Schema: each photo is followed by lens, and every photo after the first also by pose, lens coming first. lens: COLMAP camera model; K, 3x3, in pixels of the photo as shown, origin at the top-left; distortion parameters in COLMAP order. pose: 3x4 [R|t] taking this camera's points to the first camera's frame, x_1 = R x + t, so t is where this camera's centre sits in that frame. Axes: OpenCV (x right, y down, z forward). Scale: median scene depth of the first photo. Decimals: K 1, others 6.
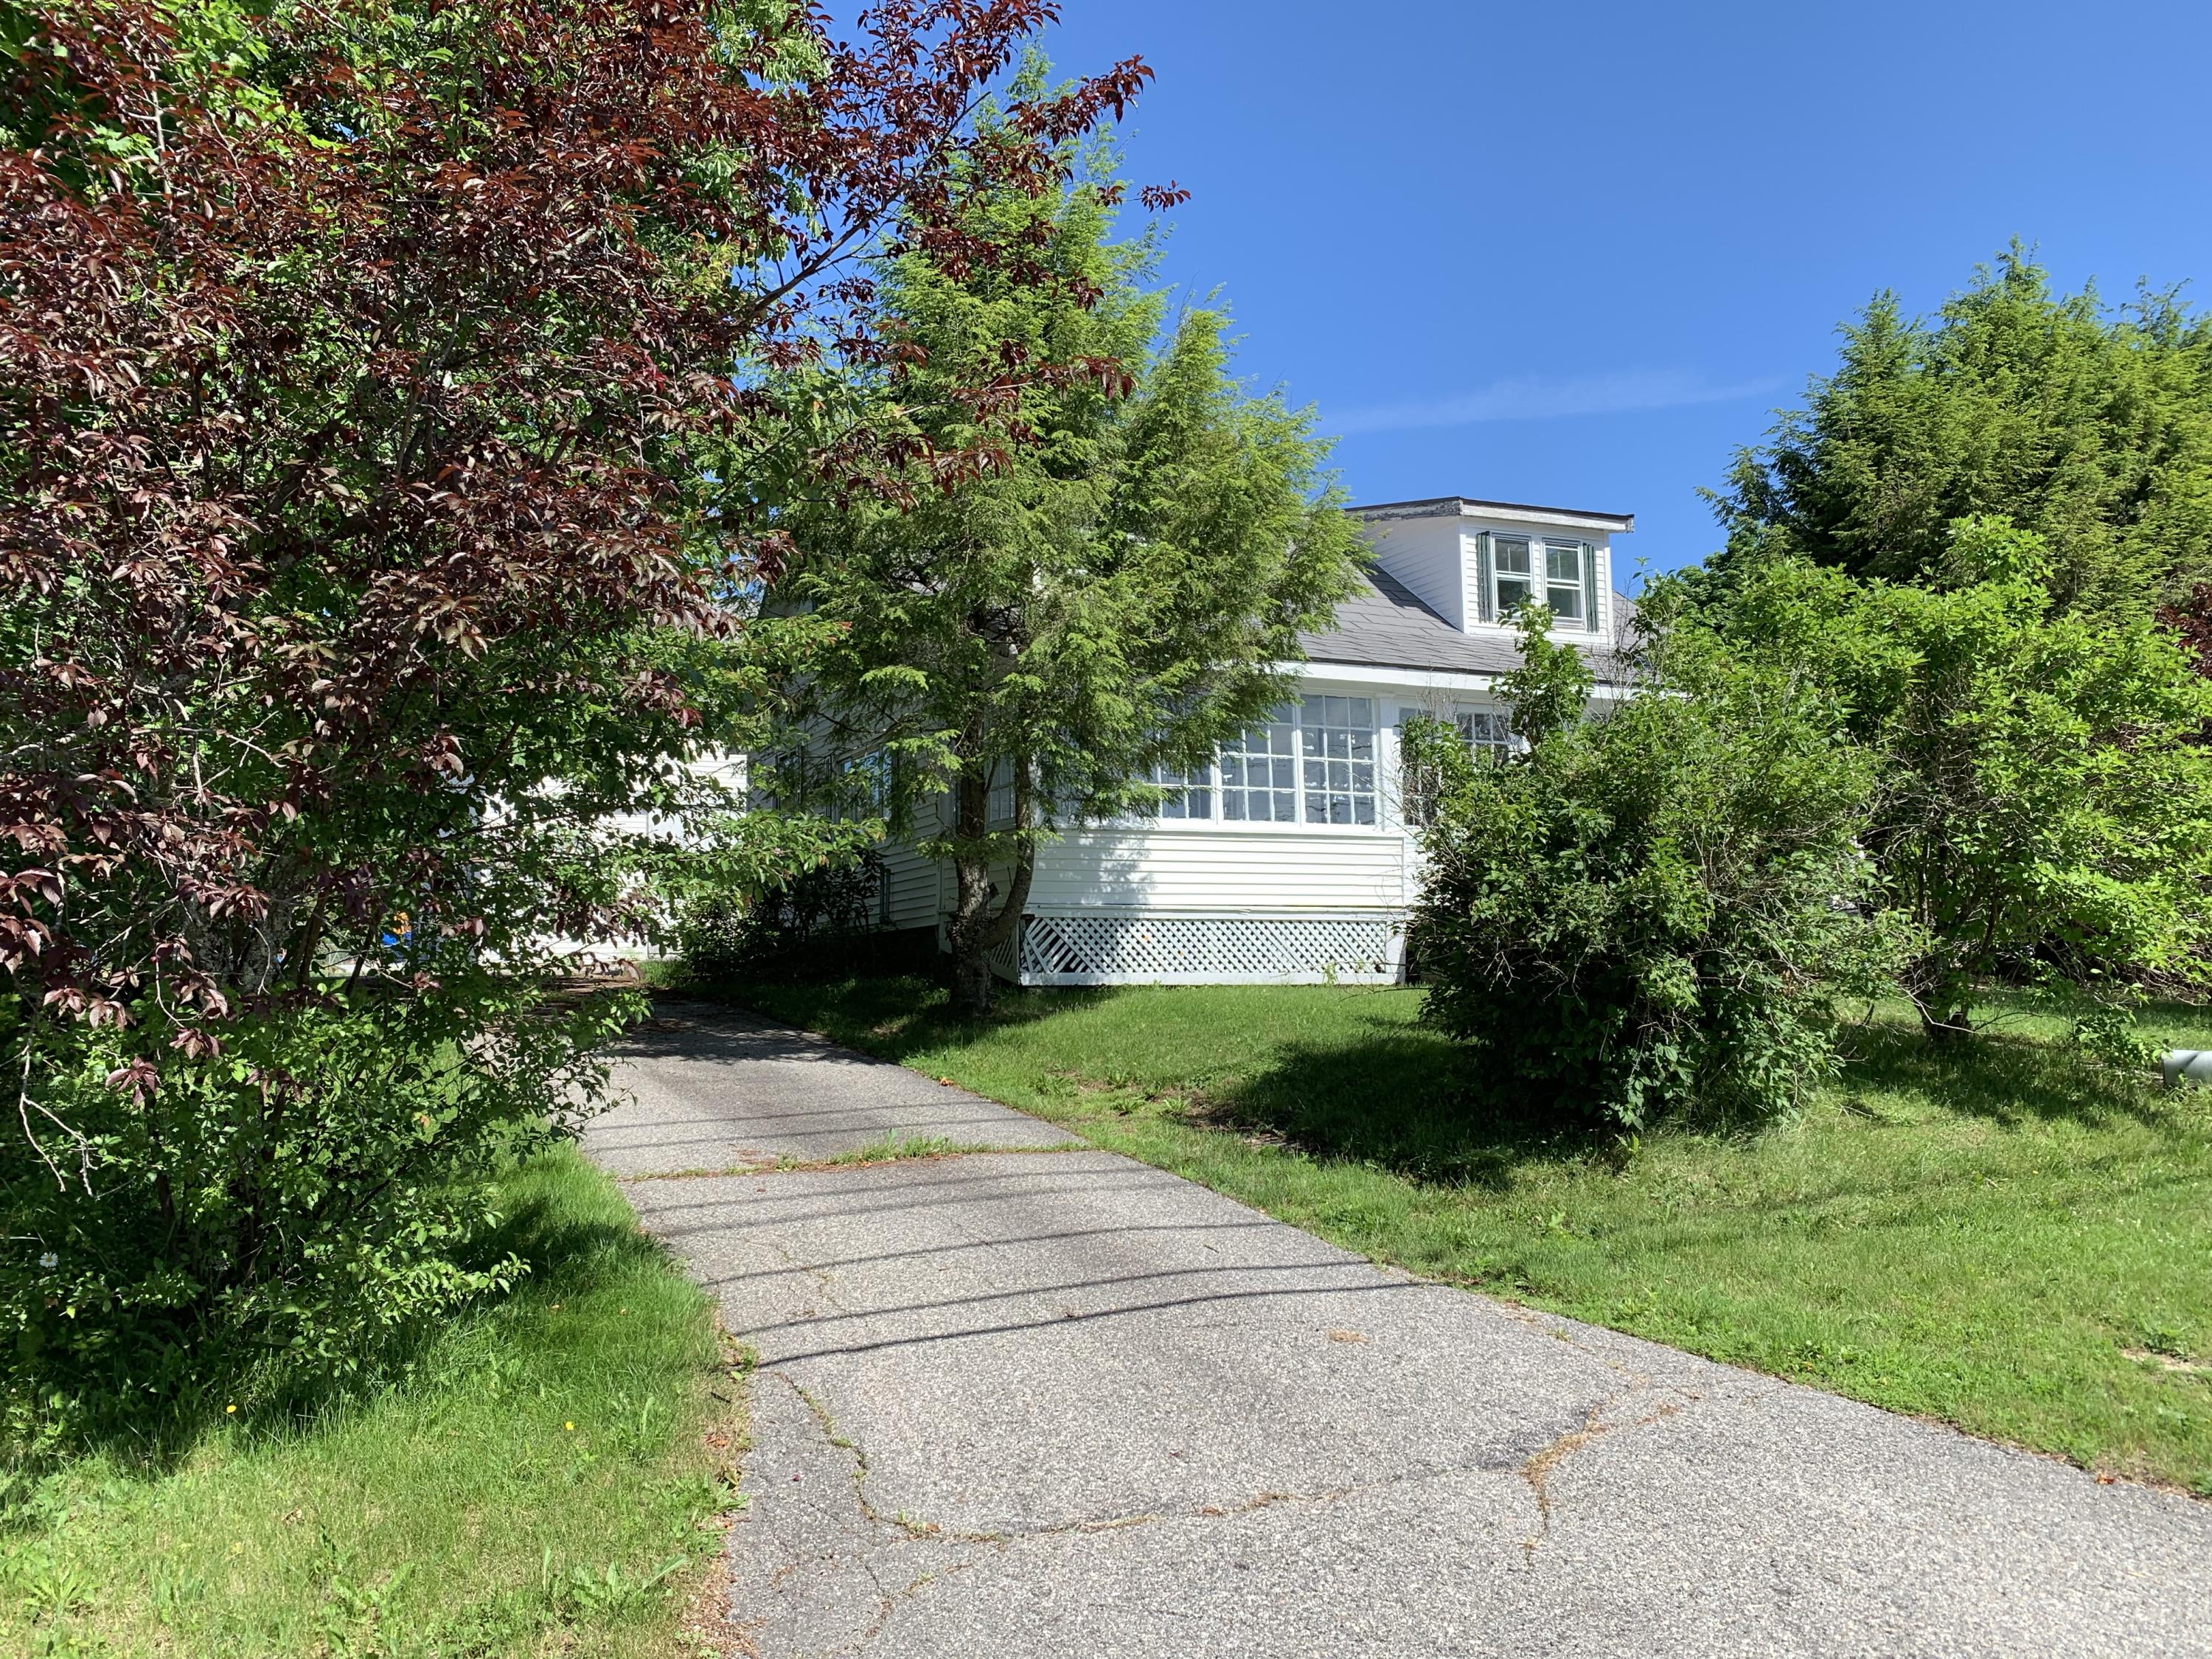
lens RADIAL K [[1710.0, 0, 1109.3], [0, 1710.0, 831.3], [0, 0, 1]] dist [0.021330, -0.016593]
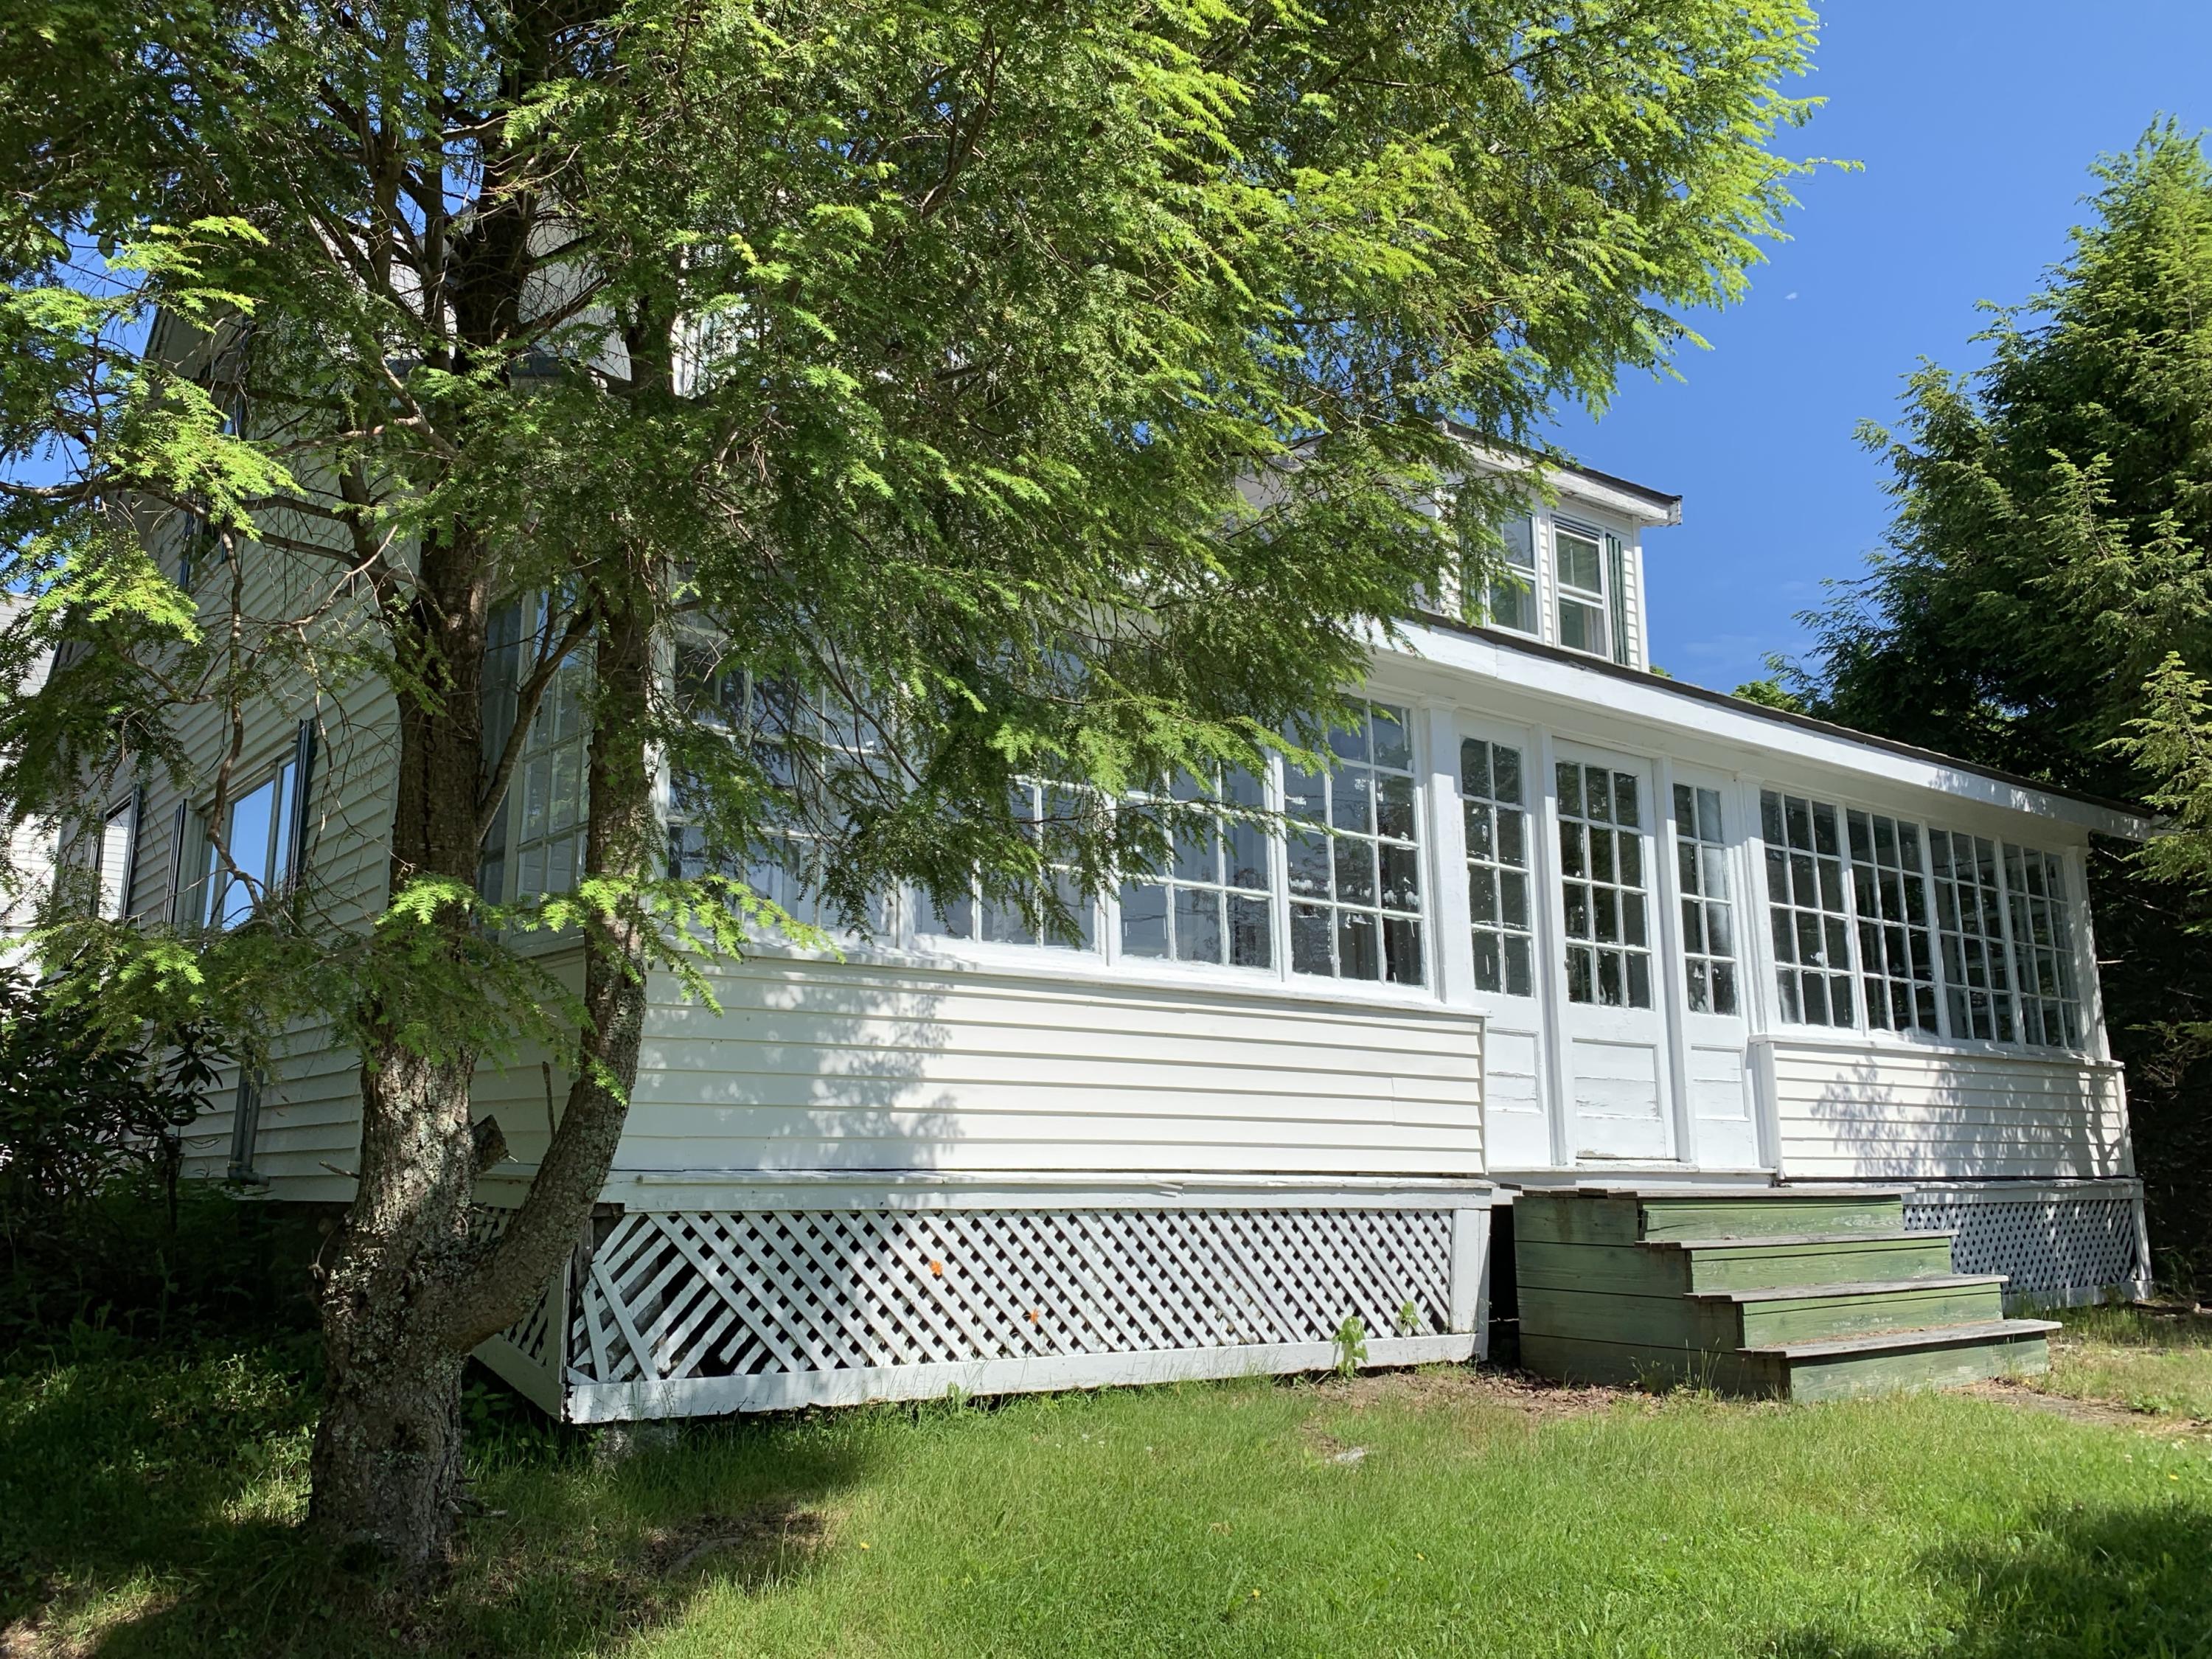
lens RADIAL K [[1825.3, 0, 1093.5], [0, 1825.3, 813.4], [0, 0, 1]] dist [0.051713, 0.000648]
pose [[0.977387, 0.058750, 0.203135, -0.029096], [-0.036363, 0.993016, -0.112232, 0.008756], [-0.208310, 0.102307, 0.972697, 0.578393]]
